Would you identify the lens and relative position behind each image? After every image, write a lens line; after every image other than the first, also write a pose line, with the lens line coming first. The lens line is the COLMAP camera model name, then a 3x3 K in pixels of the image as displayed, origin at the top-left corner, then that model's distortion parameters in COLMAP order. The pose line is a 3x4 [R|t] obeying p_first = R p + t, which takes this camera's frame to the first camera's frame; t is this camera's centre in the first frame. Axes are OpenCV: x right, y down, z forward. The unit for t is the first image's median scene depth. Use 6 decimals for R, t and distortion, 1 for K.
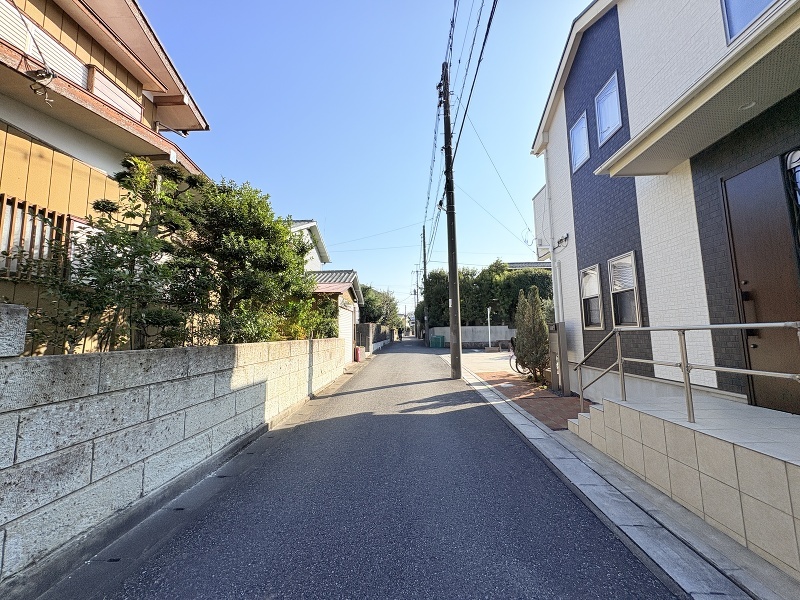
lens RADIAL K [[316.9, 0, 398.7], [0, 316.9, 298.4], [0, 0, 1]] dist [0.000237, -0.000015]
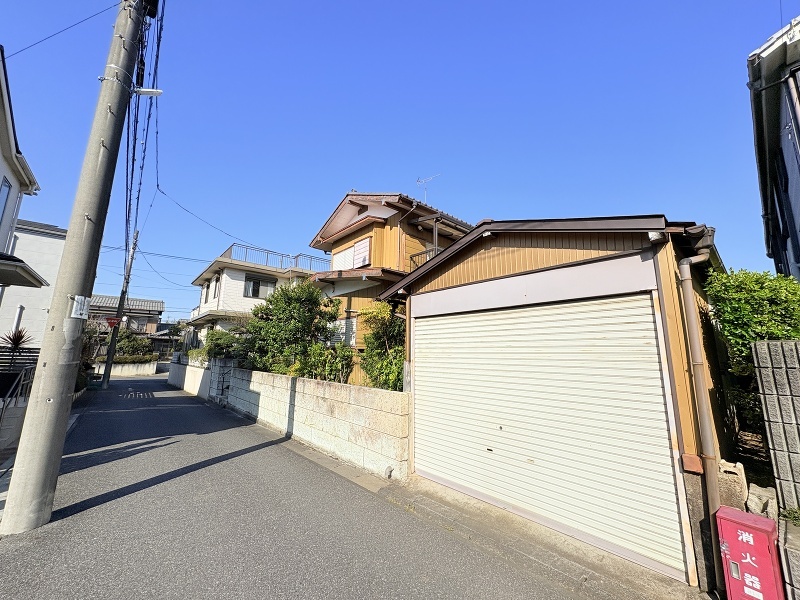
lens RADIAL K [[316.9, 0, 398.7], [0, 316.9, 298.4], [0, 0, 1]] dist [0.000237, -0.000015]
pose [[-0.731978, -0.121223, -0.670458, 0.331864], [0.068645, 0.965916, -0.249588, 0.282436], [0.677862, -0.228716, -0.698707, 3.480643]]
